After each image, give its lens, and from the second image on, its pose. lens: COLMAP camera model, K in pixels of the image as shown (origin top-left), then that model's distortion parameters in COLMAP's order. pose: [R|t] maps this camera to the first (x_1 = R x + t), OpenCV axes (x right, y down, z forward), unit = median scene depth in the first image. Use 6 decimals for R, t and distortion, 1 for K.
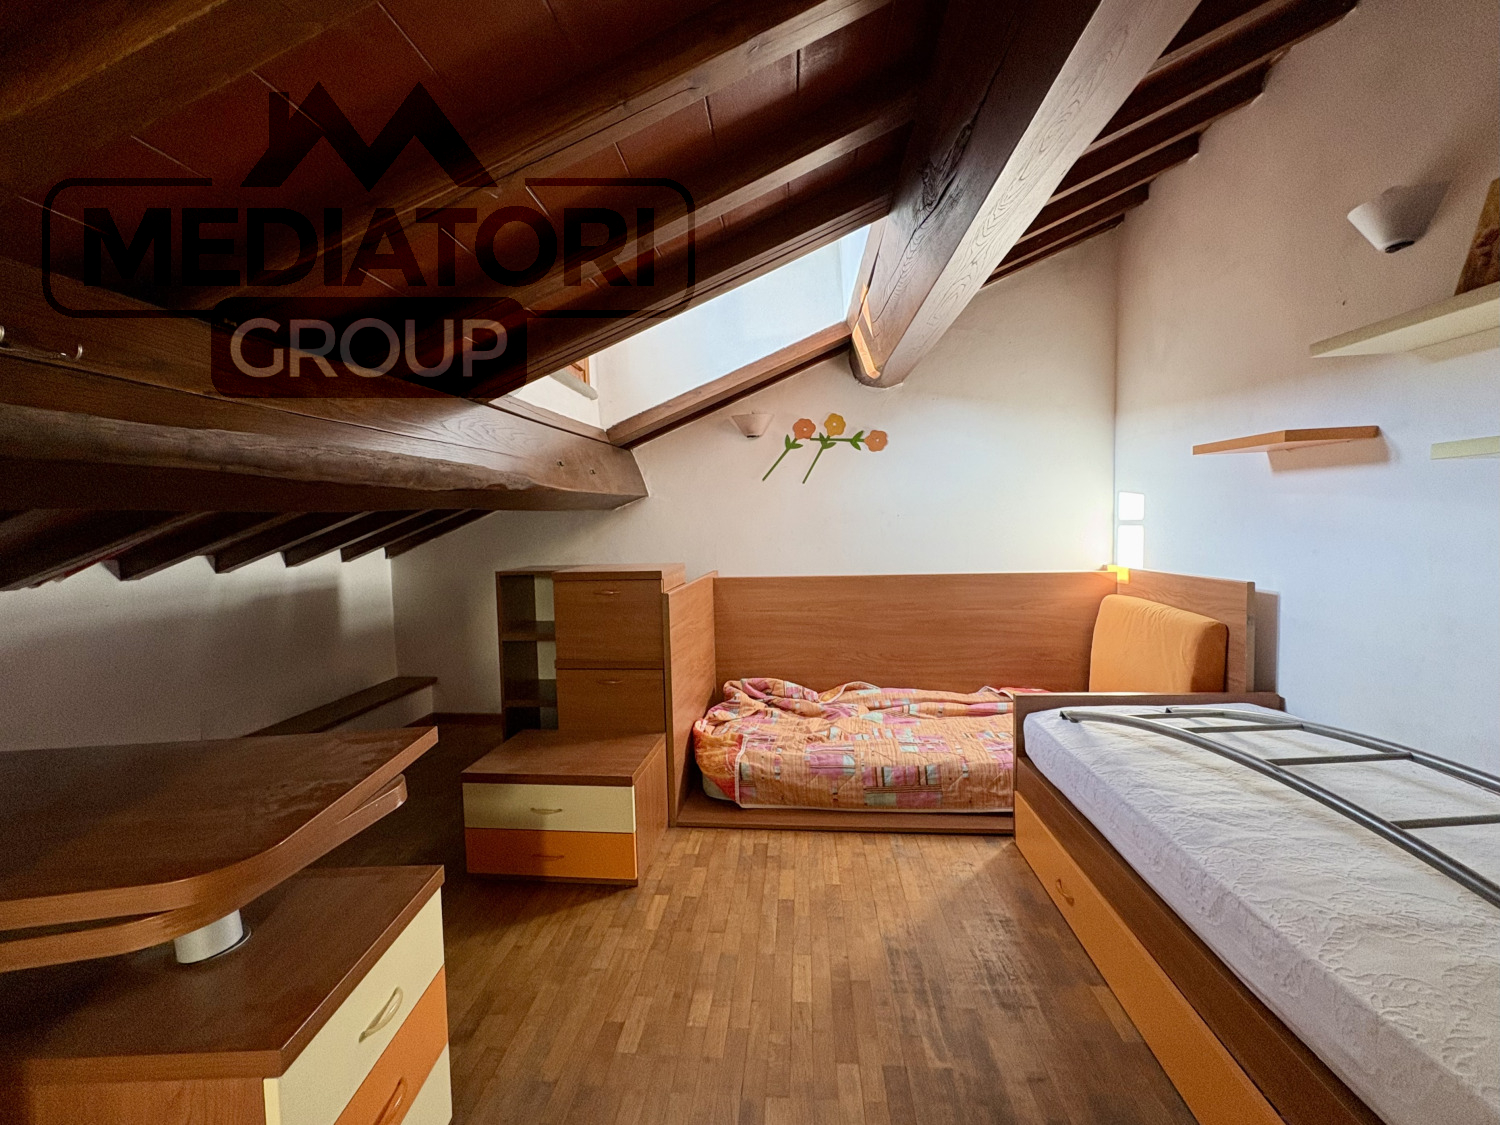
lens RADIAL K [[599.3, 0, 763.5], [0, 599.3, 574.8], [0, 0, 1]] dist [0.001497, 0.000184]
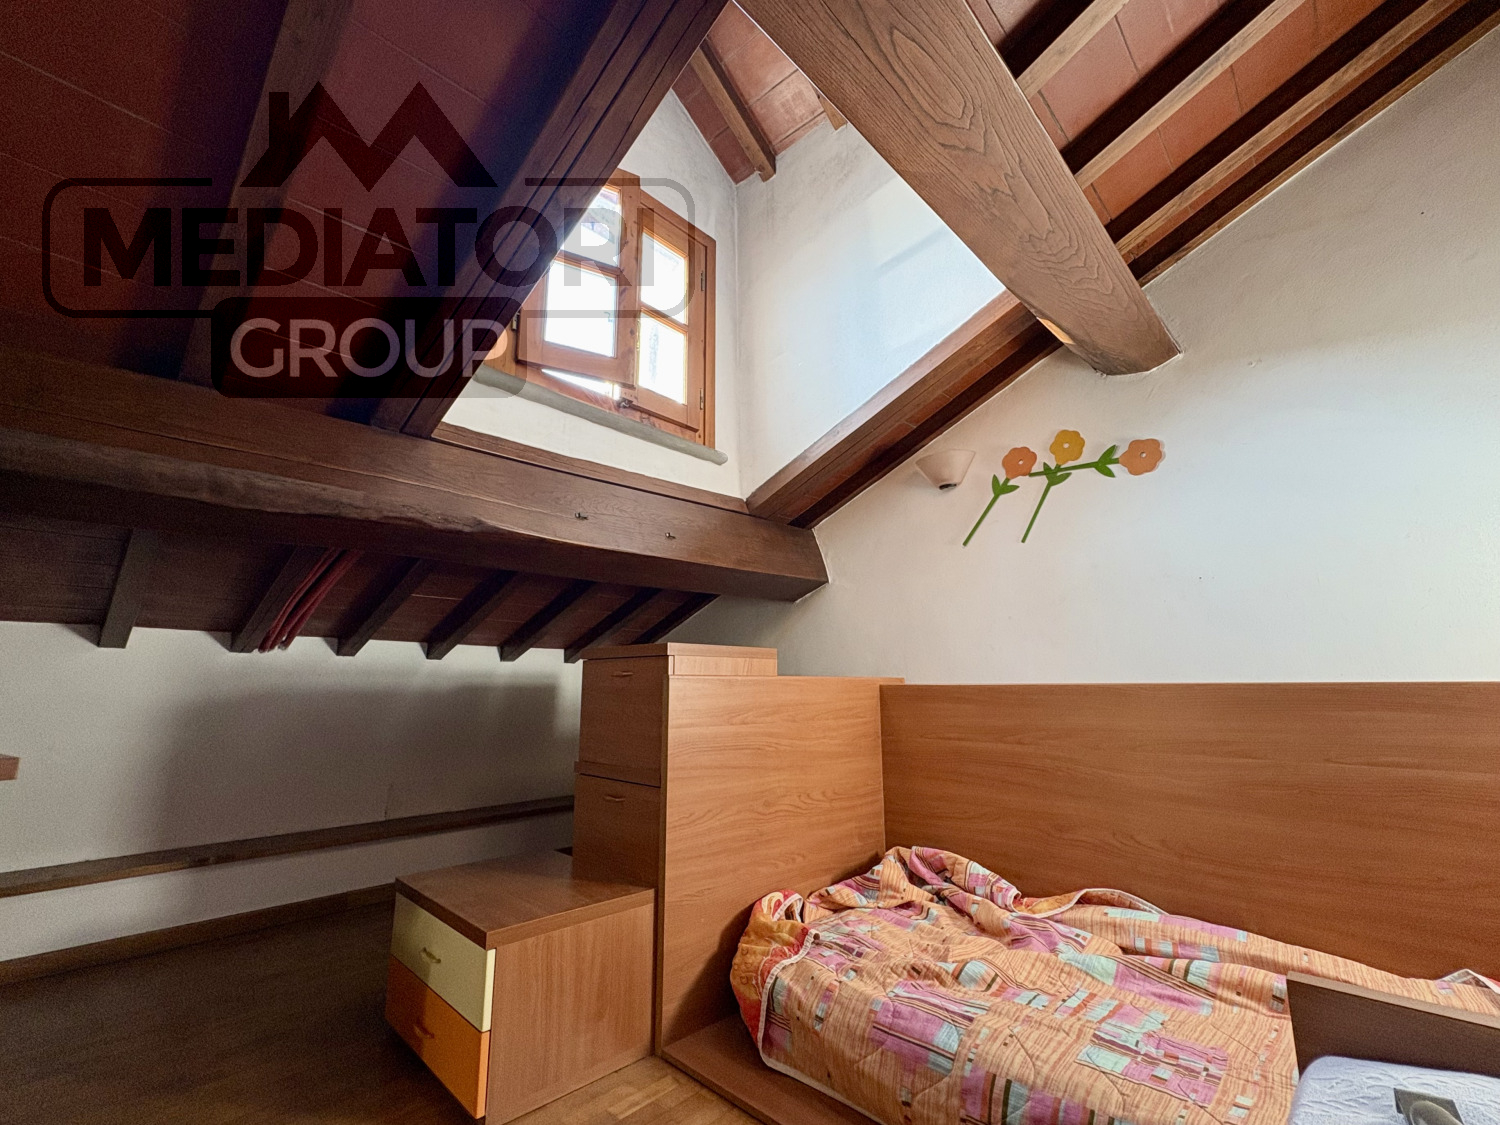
lens RADIAL K [[632.3, 0, 811.2], [0, 632.3, 589.4], [0, 0, 1]] dist [0.000087, 0.000058]
pose [[0.793739, -0.078977, -0.603110, 0.352025], [-0.065256, 0.974755, -0.213526, 0.067898], [0.604748, 0.208841, 0.768547, 0.424565]]
